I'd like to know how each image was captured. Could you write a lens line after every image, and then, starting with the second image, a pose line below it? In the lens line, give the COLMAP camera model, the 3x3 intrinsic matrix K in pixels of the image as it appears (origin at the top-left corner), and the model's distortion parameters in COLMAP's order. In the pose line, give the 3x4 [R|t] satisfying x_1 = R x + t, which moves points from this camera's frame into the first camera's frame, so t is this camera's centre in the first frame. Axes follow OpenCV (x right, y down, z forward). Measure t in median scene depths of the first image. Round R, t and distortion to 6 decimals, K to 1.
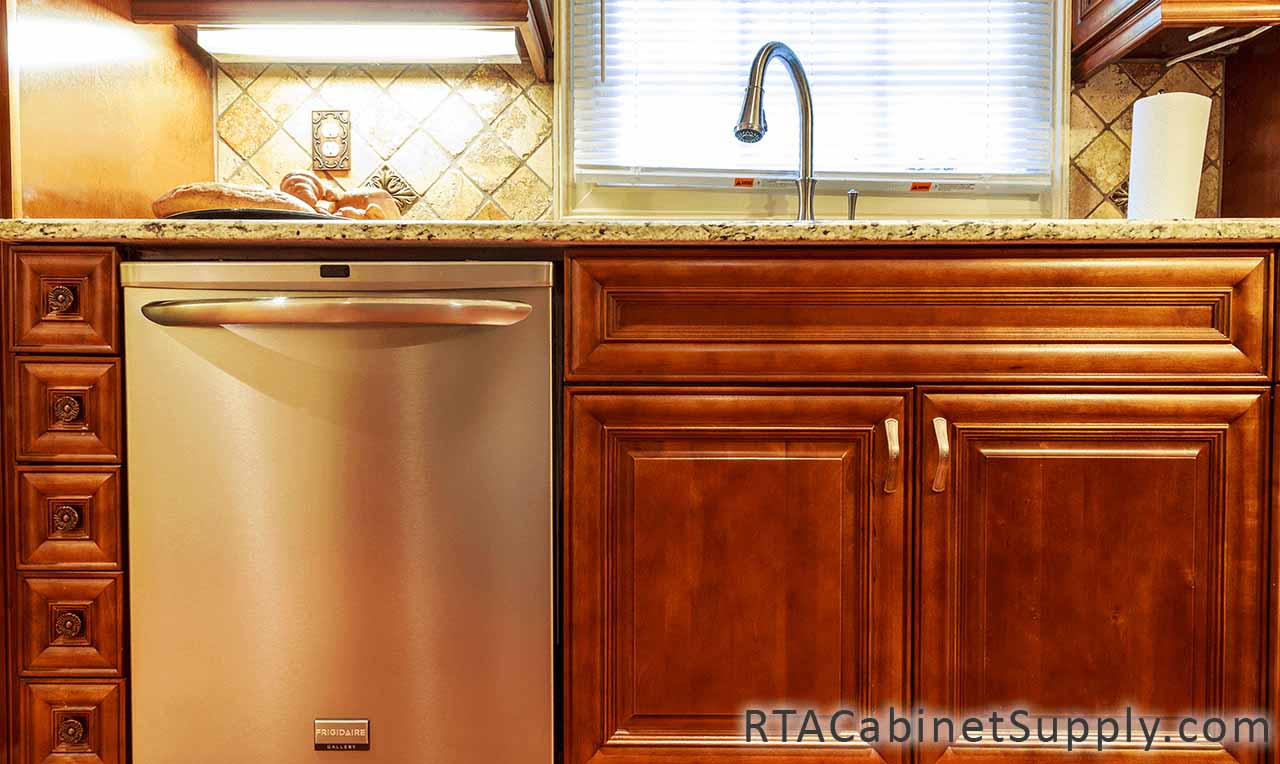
lens RADIAL K [[862.8, 0, 643.5], [0, 862.8, 428.6], [0, 0, 1]] dist [0.002827, -0.000395]
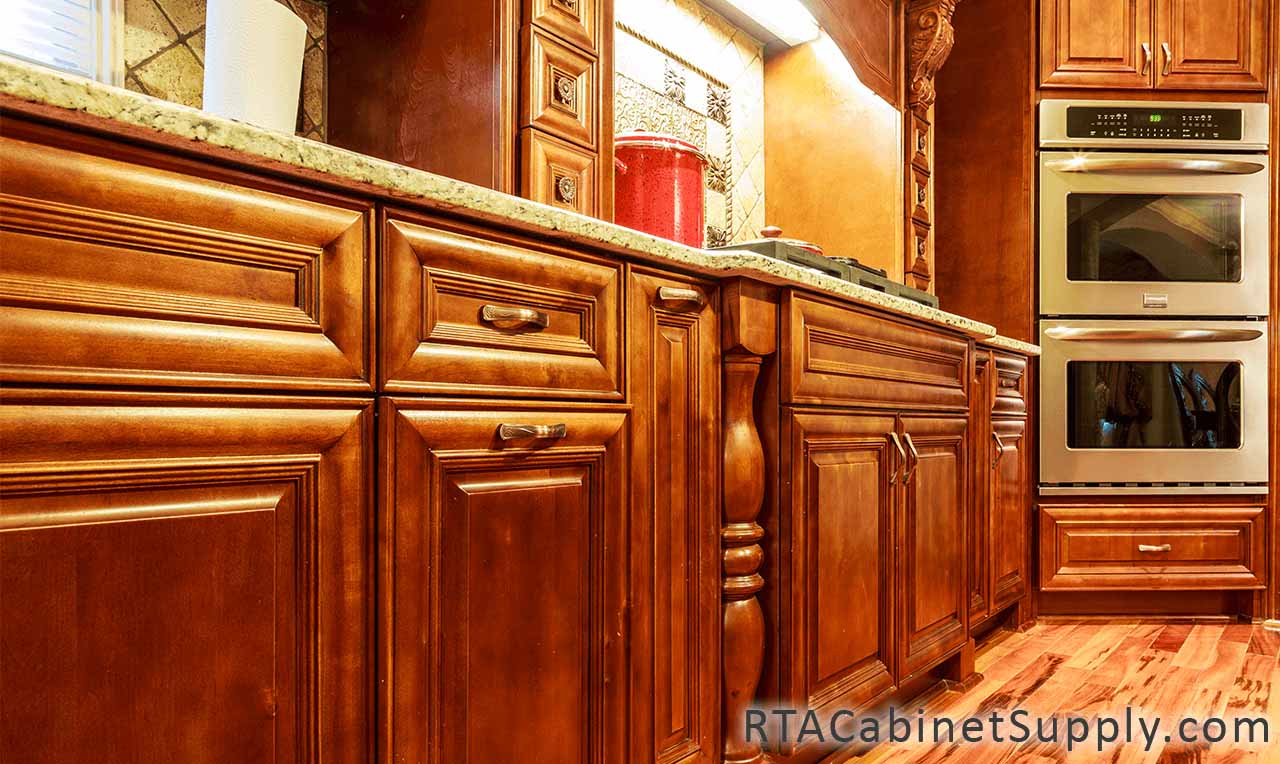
lens RADIAL K [[862.8, 0, 643.5], [0, 862.8, 428.6], [0, 0, 1]] dist [0.002827, -0.000395]
pose [[0.606534, -0.007123, 0.795026, 0.300798], [0.018436, 0.999817, -0.005107, -0.016861], [-0.794844, 0.017755, 0.606554, 0.400671]]
